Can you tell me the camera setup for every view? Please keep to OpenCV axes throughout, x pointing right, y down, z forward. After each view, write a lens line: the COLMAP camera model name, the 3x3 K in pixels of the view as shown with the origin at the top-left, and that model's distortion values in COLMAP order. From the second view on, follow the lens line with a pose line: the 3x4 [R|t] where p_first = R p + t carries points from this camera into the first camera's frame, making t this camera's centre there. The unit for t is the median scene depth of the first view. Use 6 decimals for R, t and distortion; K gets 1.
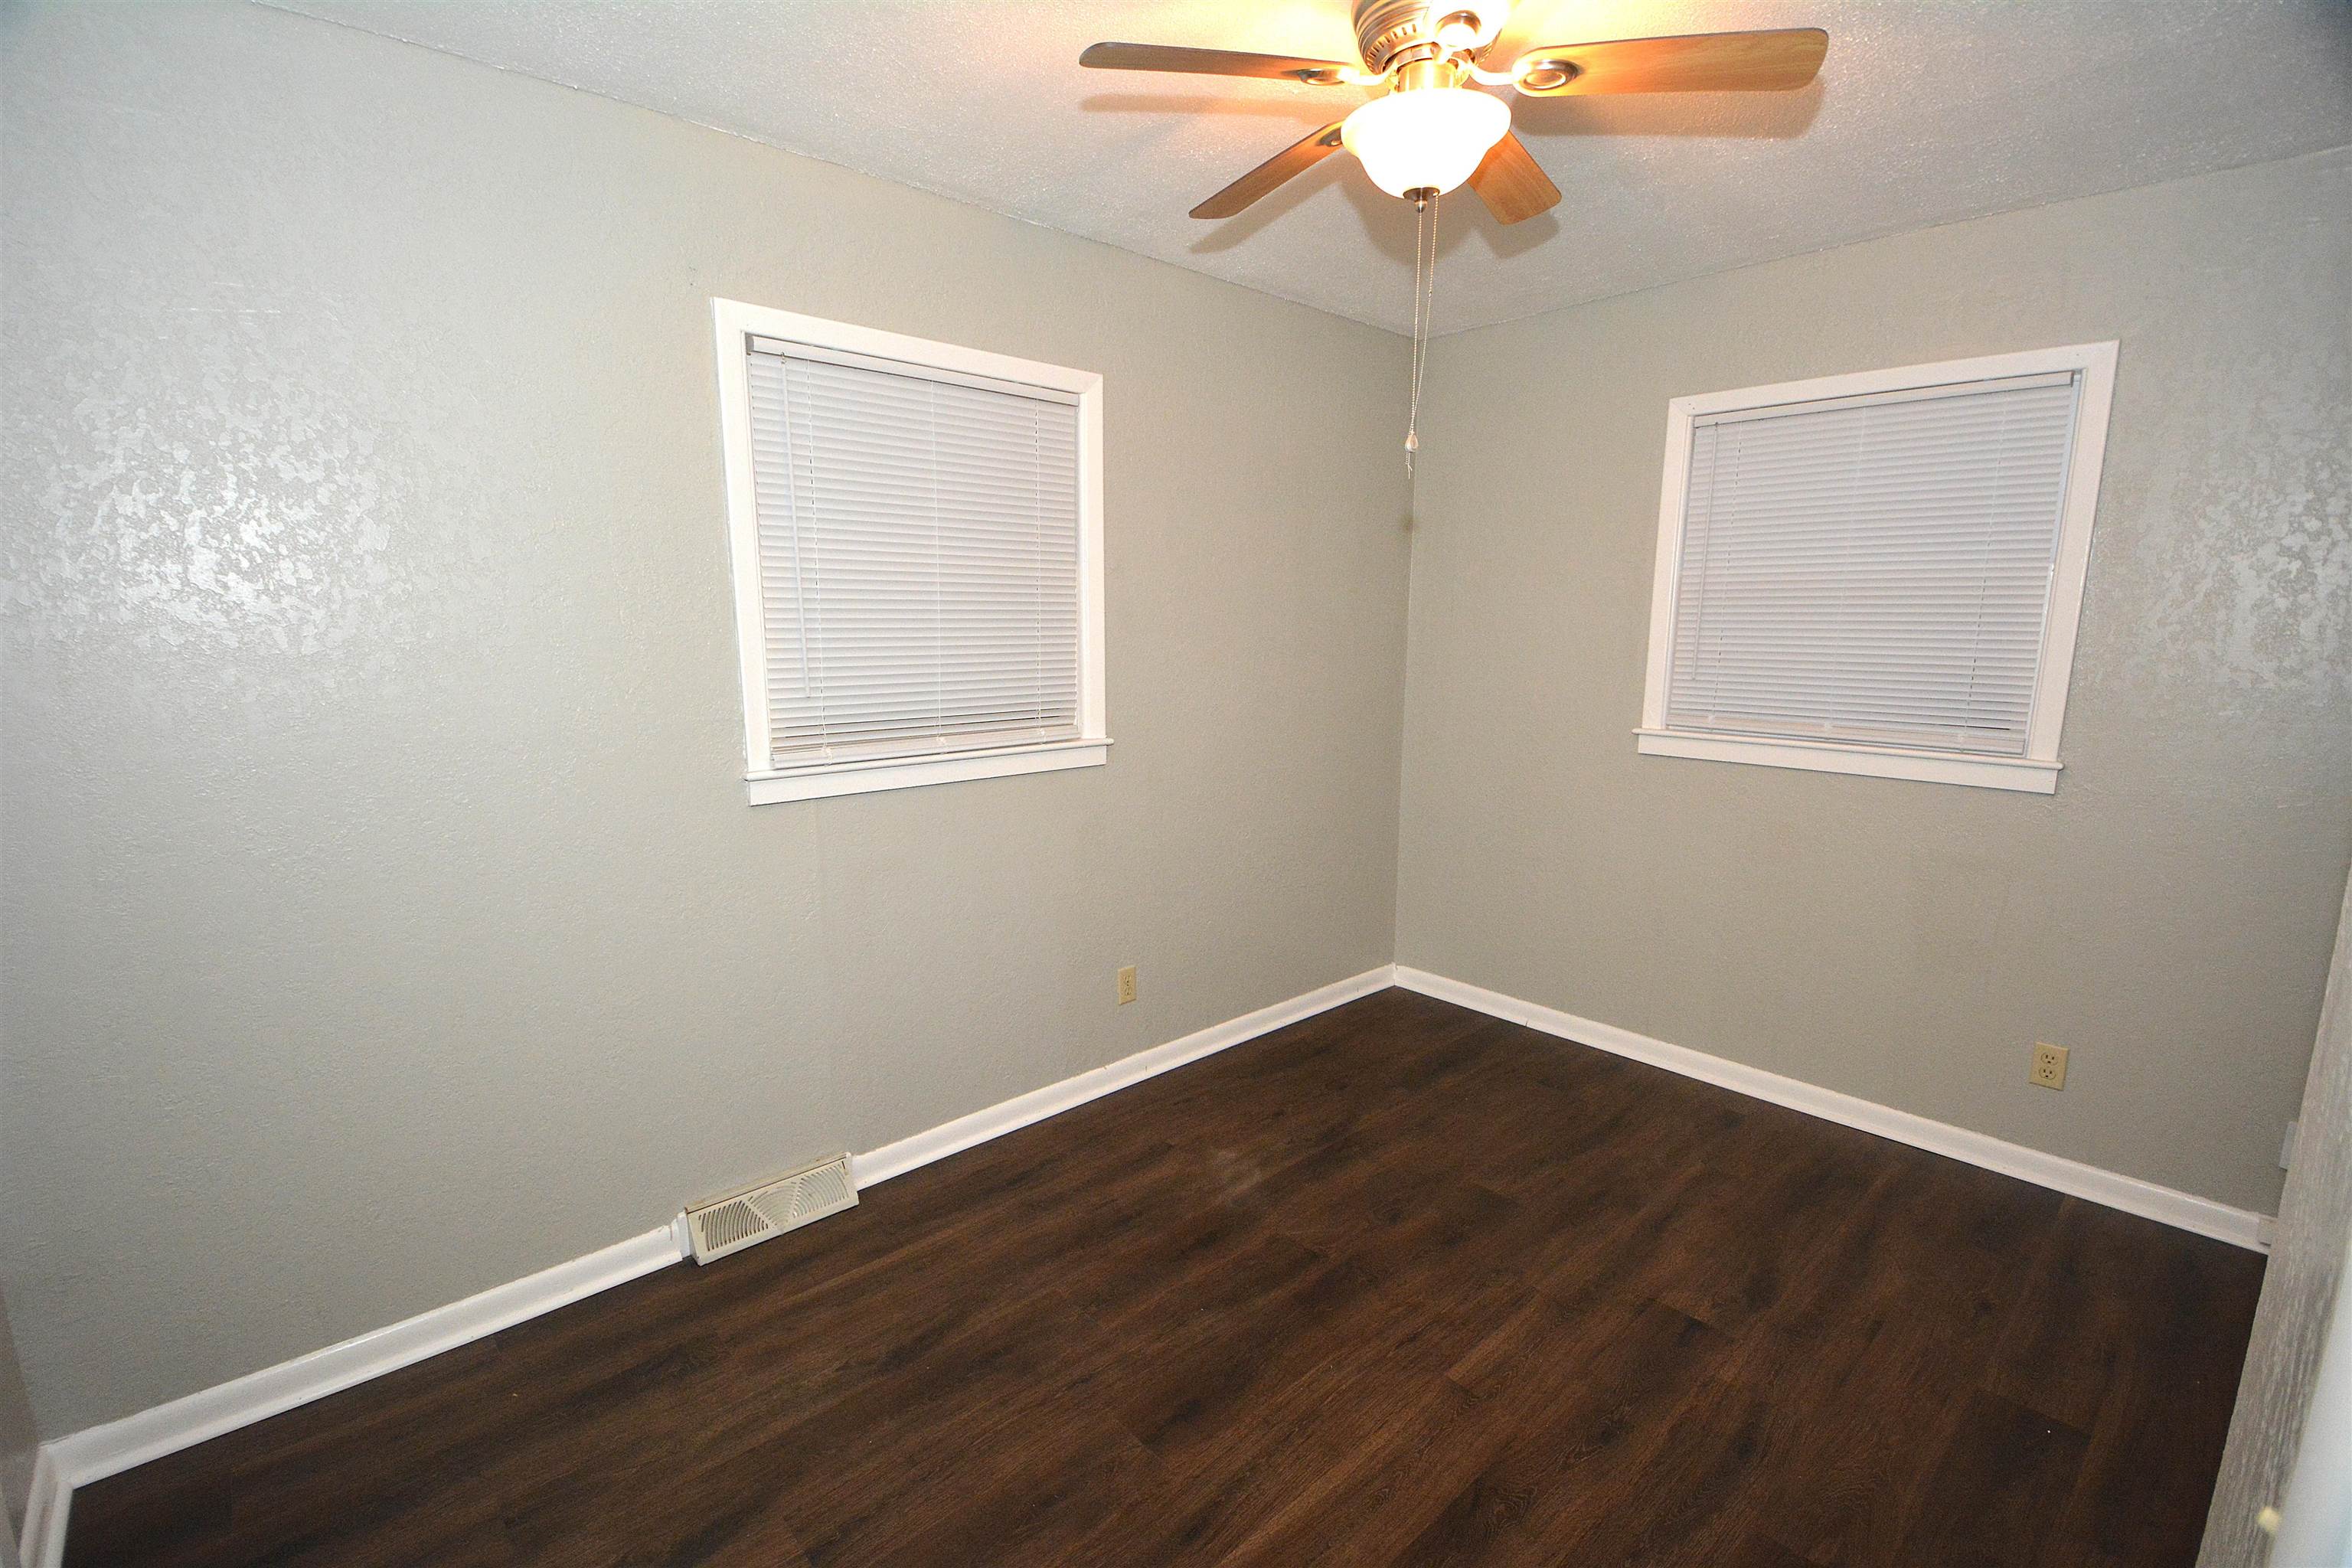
lens RADIAL K [[1030.3, 0, 1158.6], [0, 1030.3, 808.6], [0, 0, 1]] dist [0.019601, -0.026384]
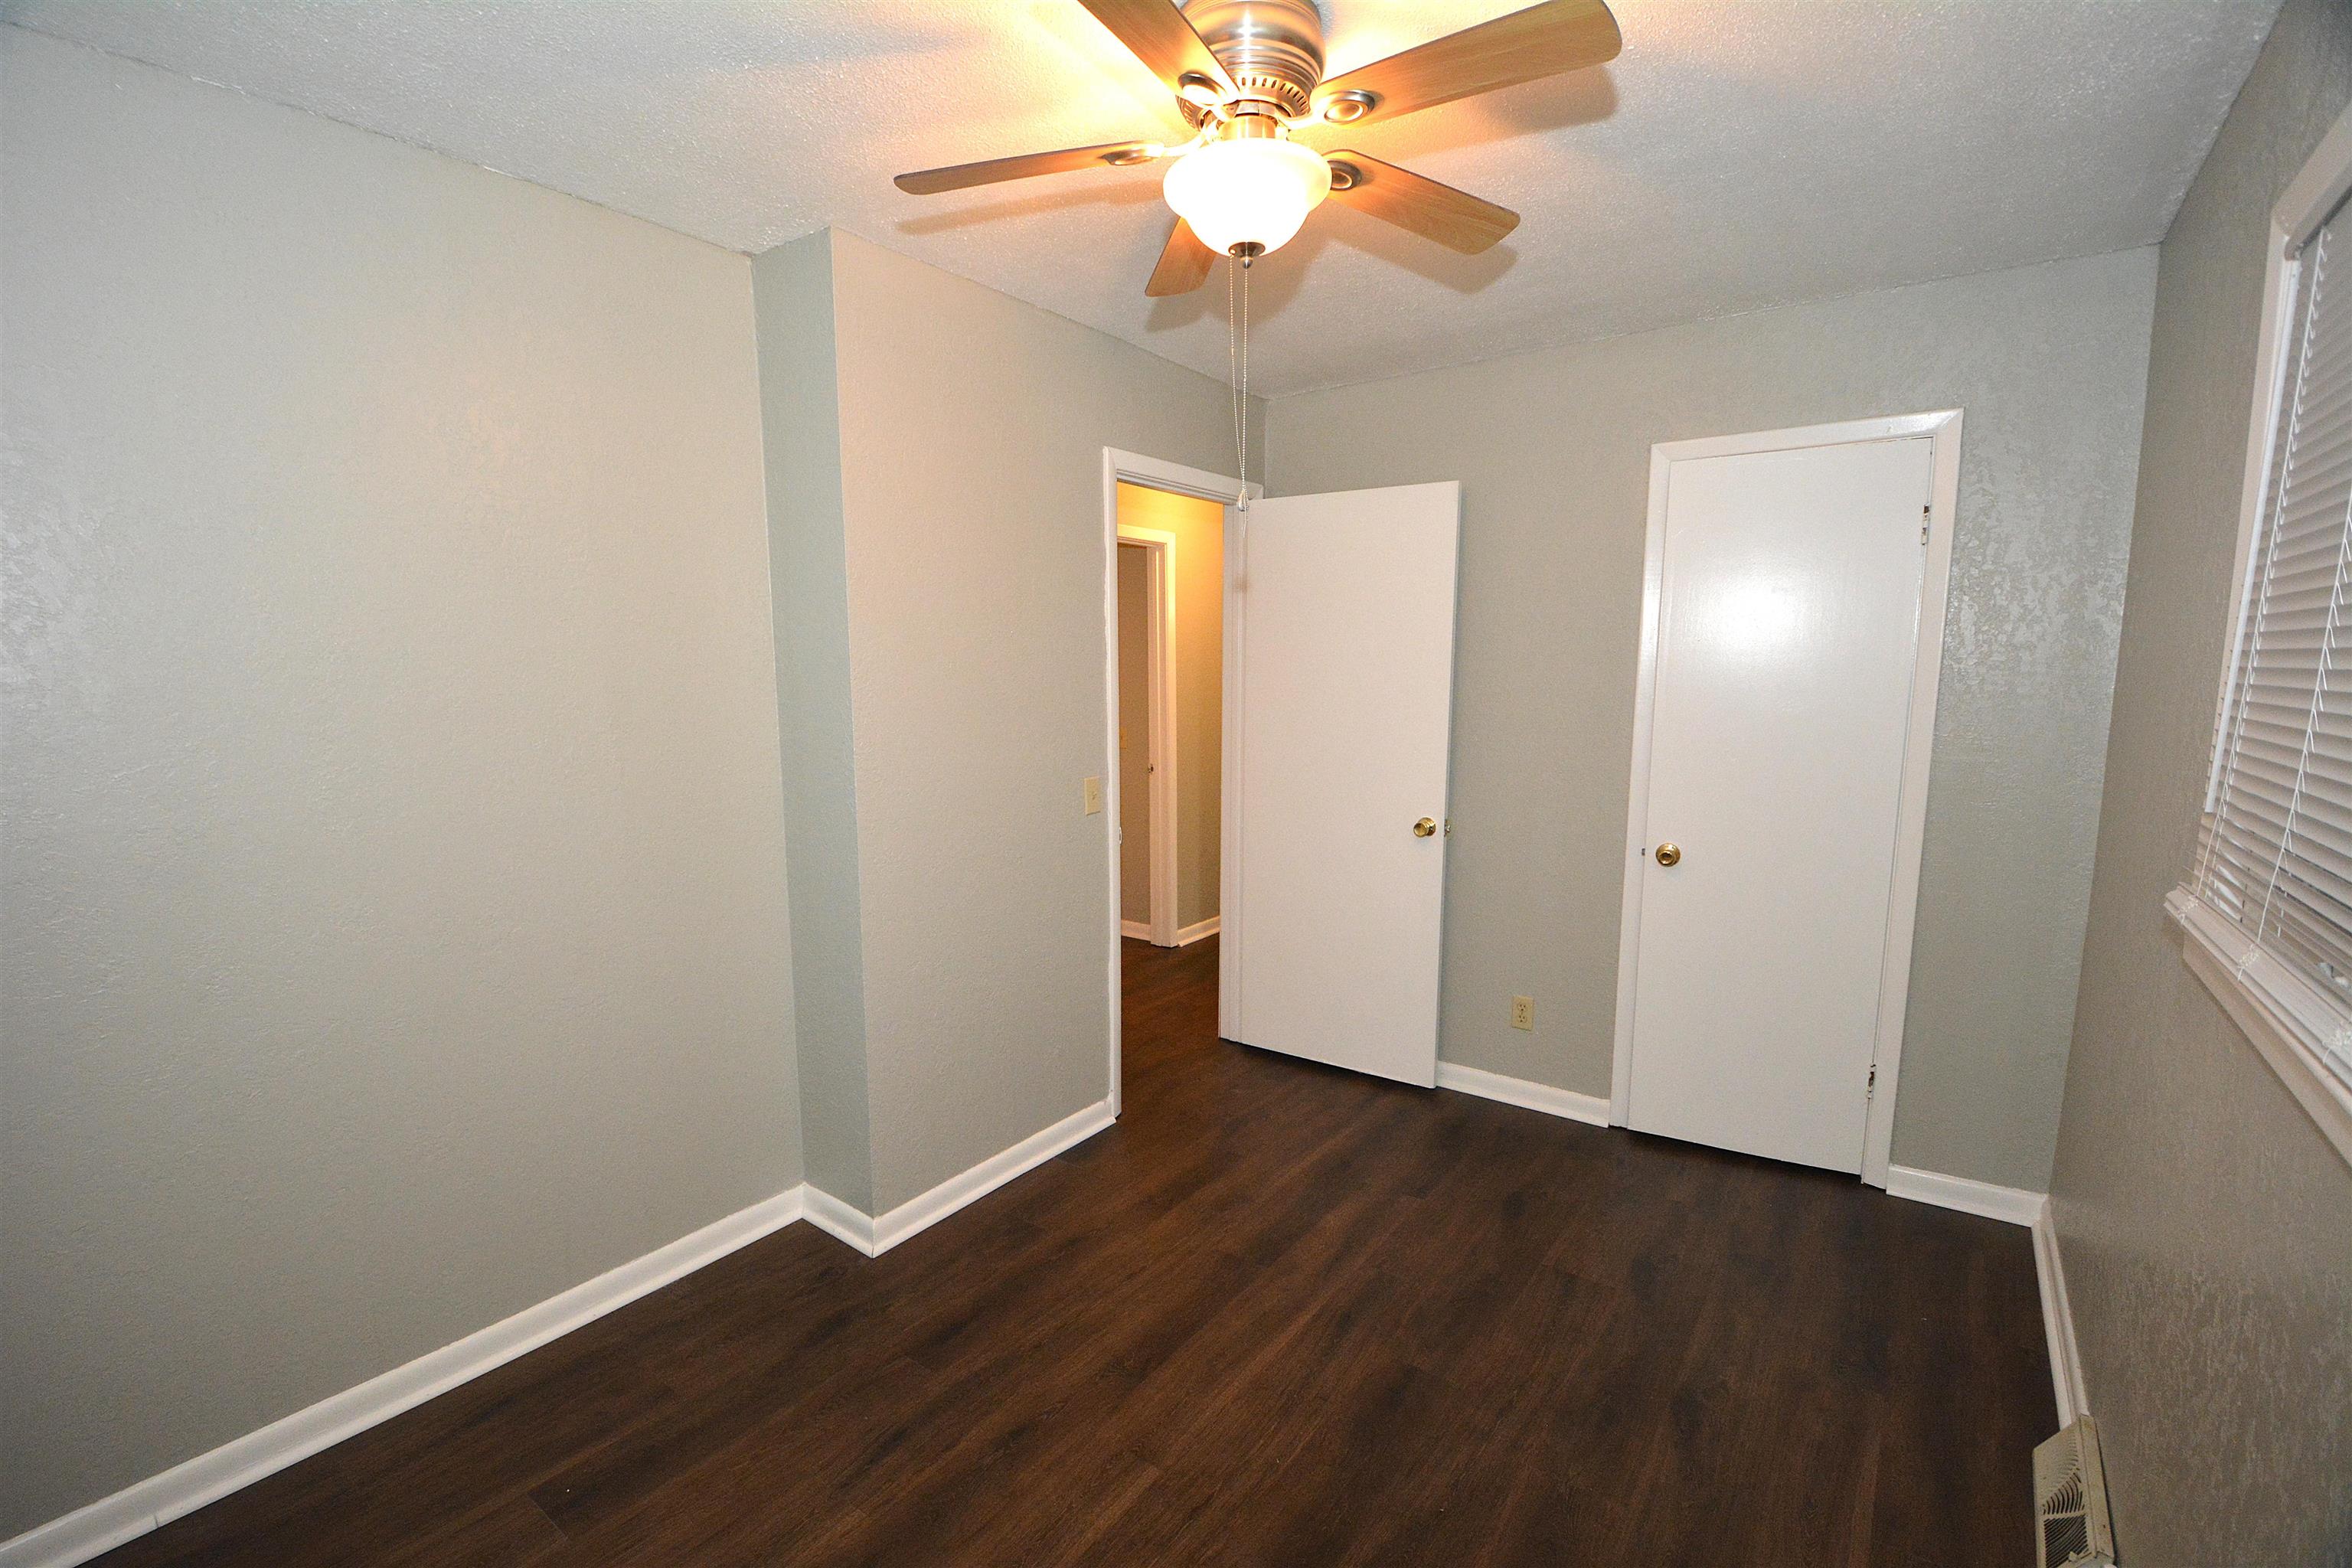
lens RADIAL K [[1030.3, 0, 1158.6], [0, 1030.3, 808.6], [0, 0, 1]] dist [0.019601, -0.026384]
pose [[-0.979351, 0.030694, -0.199825, 0.431433], [-0.033576, 0.949987, 0.310479, -0.309737], [0.199361, 0.310777, -0.929340, 1.621854]]
